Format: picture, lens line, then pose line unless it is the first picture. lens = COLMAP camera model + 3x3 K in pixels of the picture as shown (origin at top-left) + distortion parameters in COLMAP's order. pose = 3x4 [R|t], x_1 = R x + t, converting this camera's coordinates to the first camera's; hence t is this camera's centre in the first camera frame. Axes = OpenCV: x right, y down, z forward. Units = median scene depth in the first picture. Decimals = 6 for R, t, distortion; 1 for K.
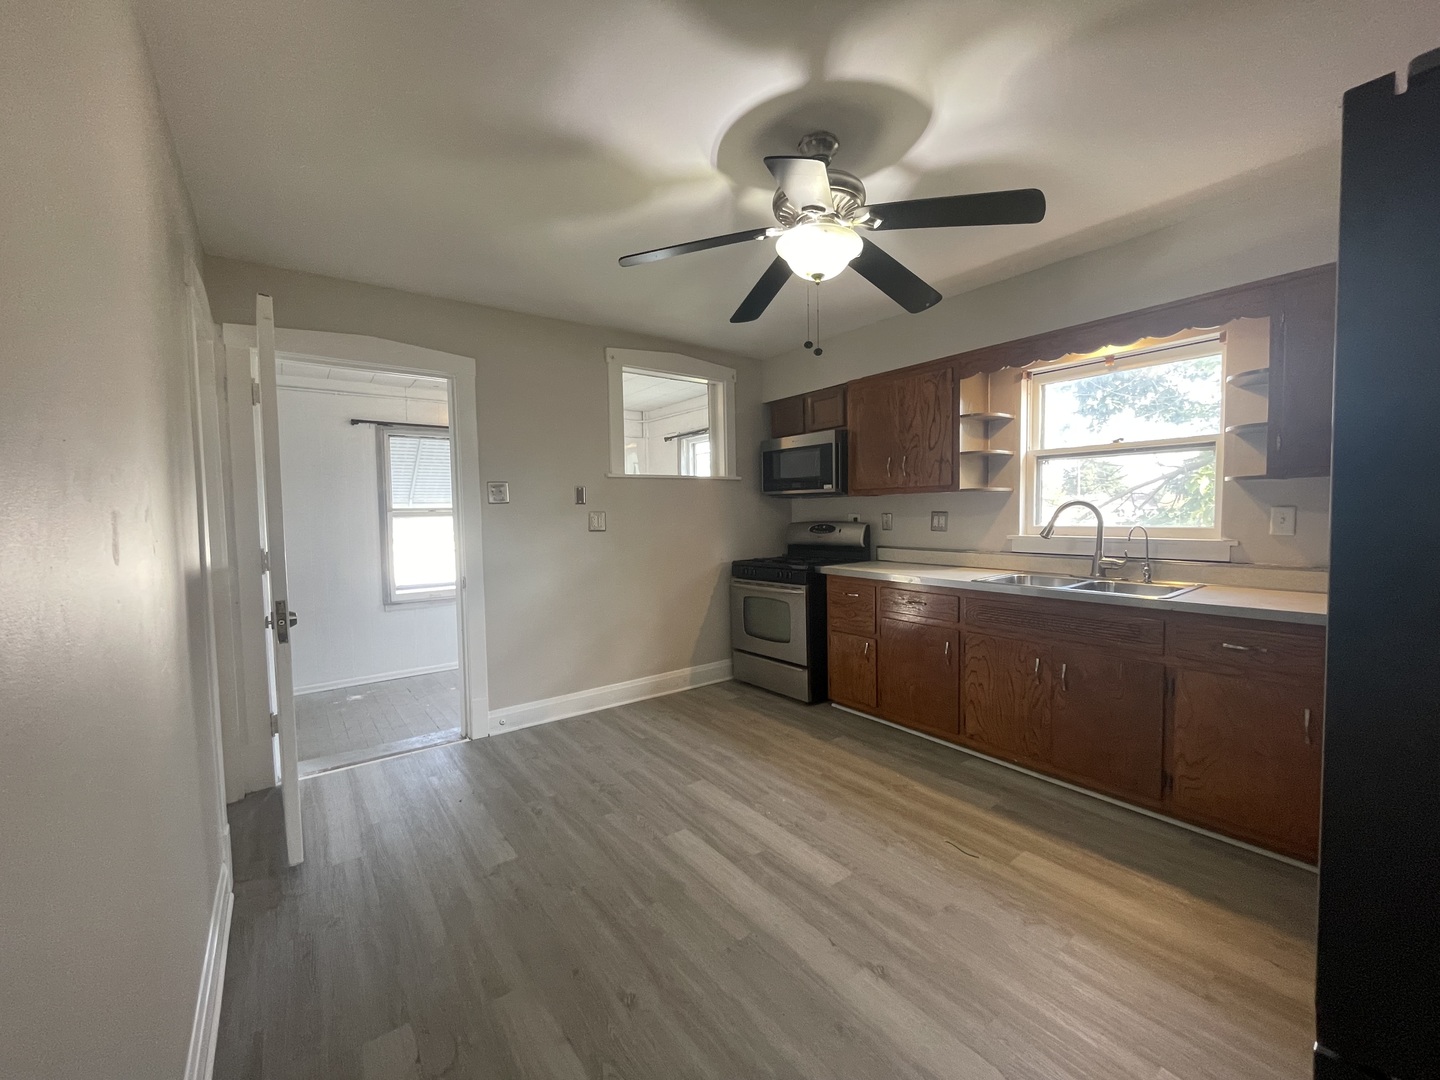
lens RADIAL K [[586.1, 0, 720.9], [0, 586.1, 539.4], [0, 0, 1]] dist [0.000613, -0.000080]
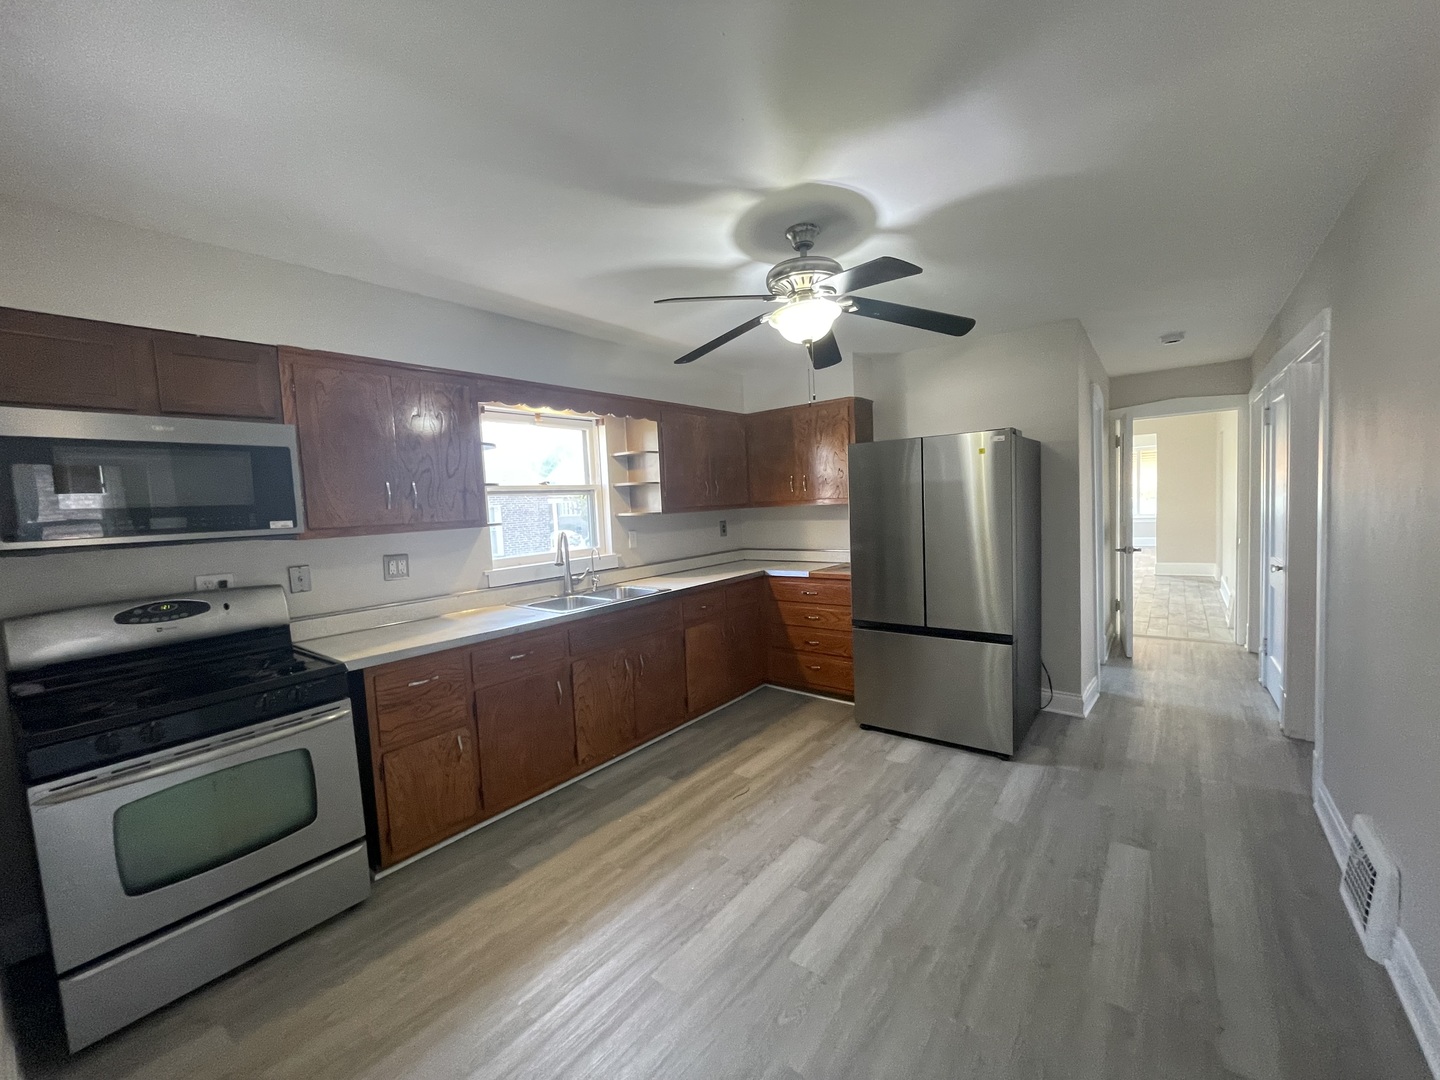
lens RADIAL K [[586.1, 0, 720.4], [0, 586.1, 541.3], [0, 0, 1]] dist [0.000613, -0.000080]
pose [[-0.261838, -0.036454, 0.964423, -0.720493], [0.098743, 0.993031, 0.064344, -0.106722], [-0.960047, 0.112078, -0.256414, 1.154611]]
